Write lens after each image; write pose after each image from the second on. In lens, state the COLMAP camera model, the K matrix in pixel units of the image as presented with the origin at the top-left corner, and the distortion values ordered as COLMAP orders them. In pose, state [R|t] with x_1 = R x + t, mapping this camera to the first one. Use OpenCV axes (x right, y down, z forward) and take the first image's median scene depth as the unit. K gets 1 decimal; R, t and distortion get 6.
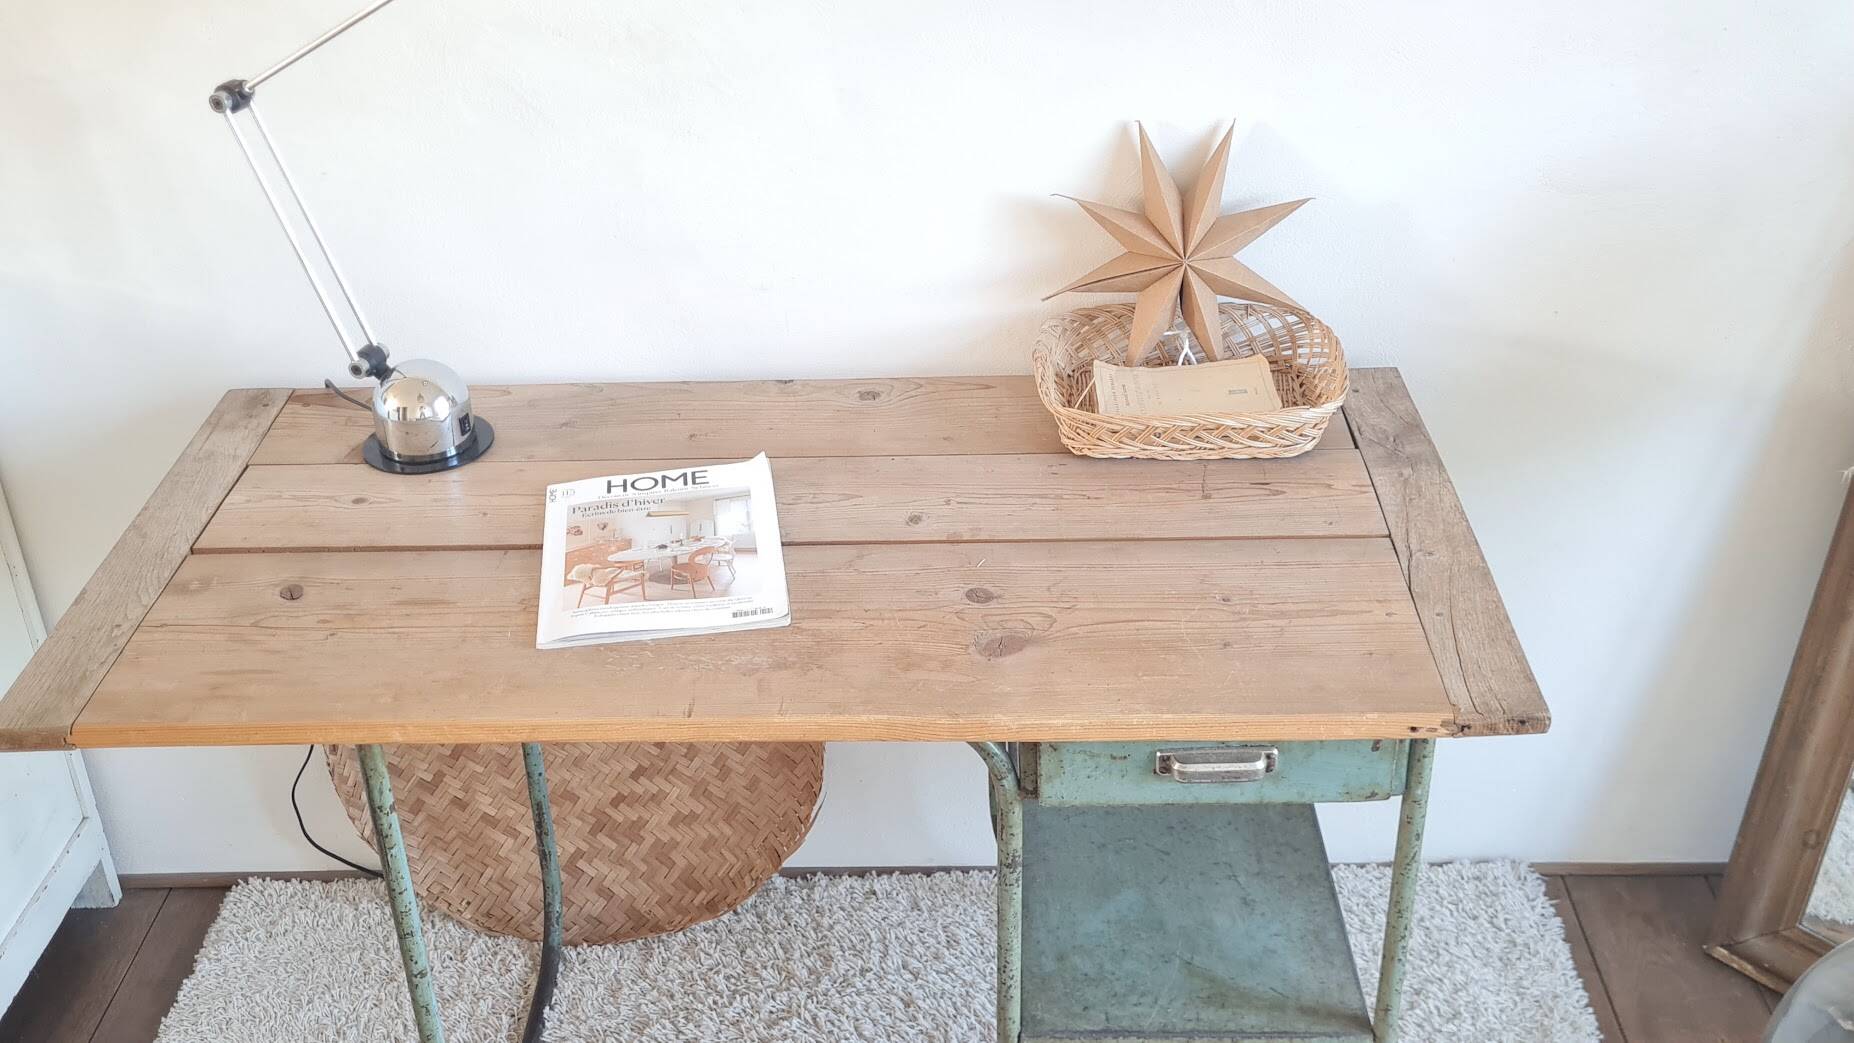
lens RADIAL K [[1891.7, 0, 919.7], [0, 1891.7, 495.3], [0, 0, 1]] dist [0.027987, 0.000000]
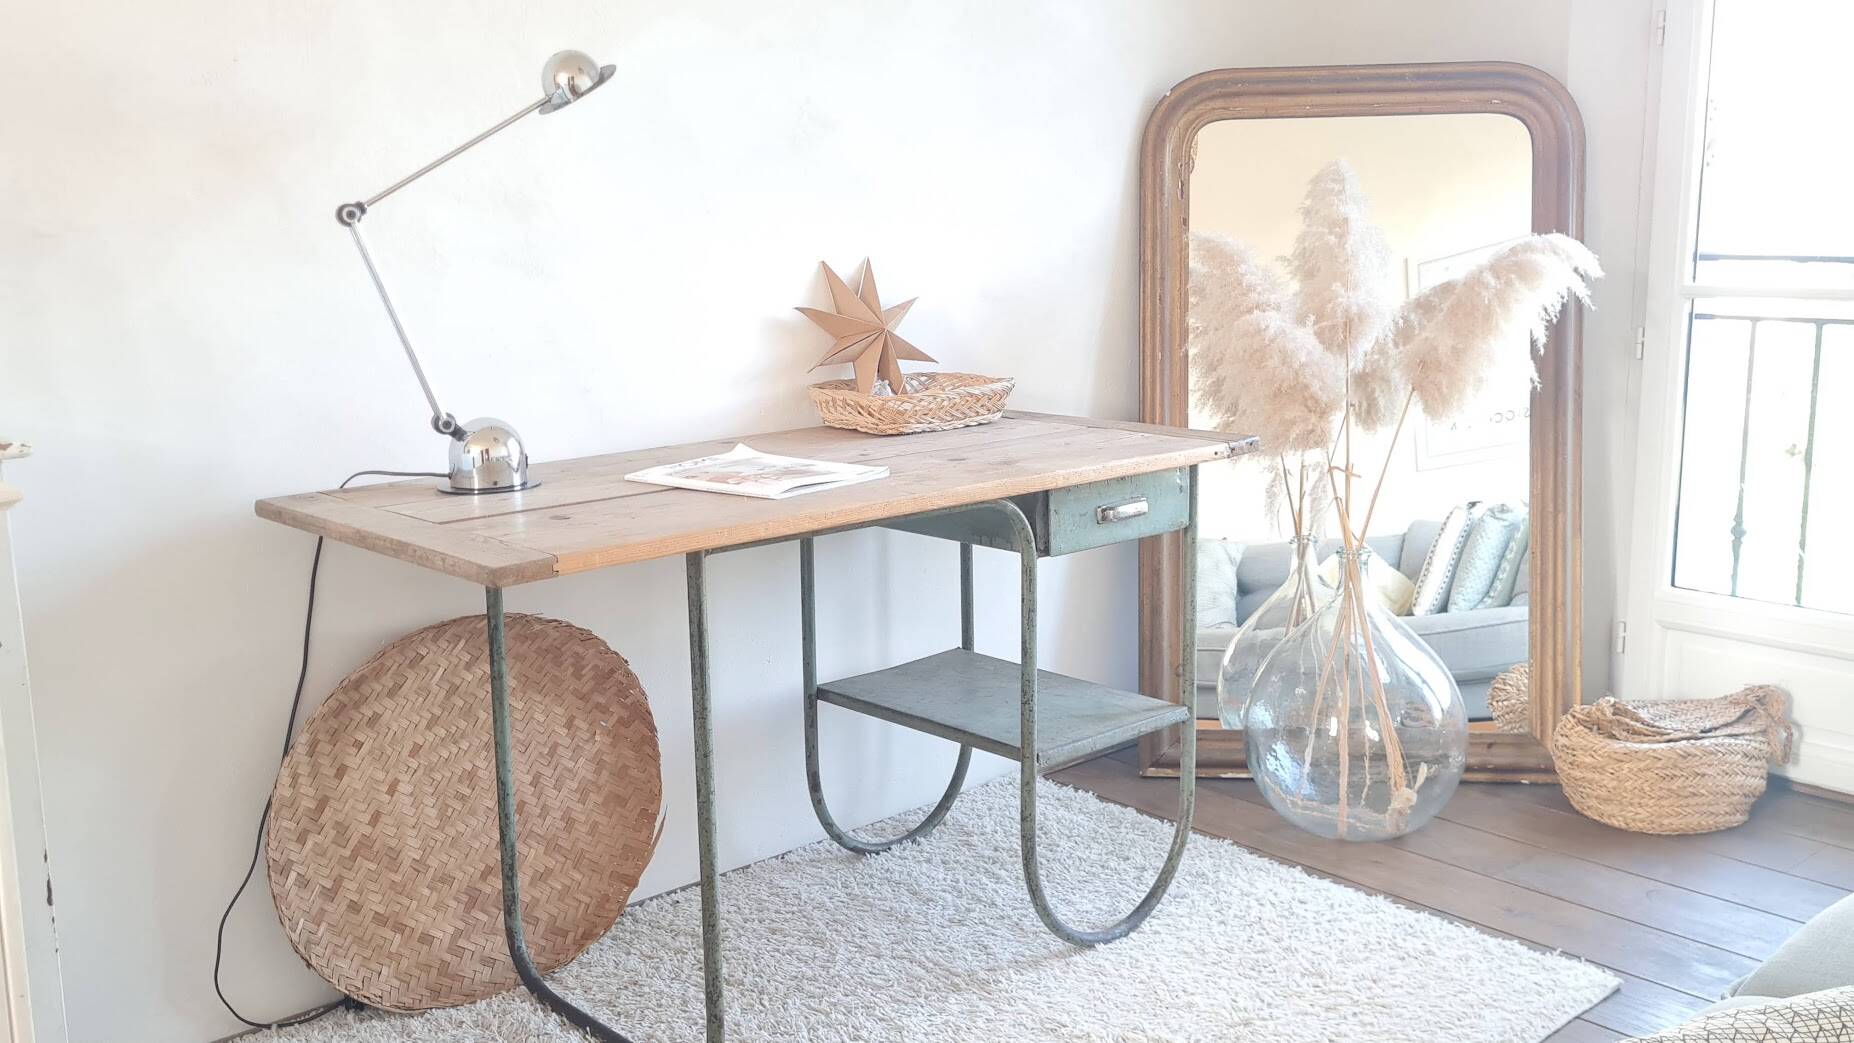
lens RADIAL K [[1774.9, 0, 904.5], [0, 1774.9, 507.7], [0, 0, 1]] dist [0.060207, 0.000000]
pose [[0.729221, -0.102285, 0.676591, -0.868808], [0.336957, 0.914251, -0.224954, 0.351119], [-0.595565, 0.392023, 0.701157, -0.004610]]
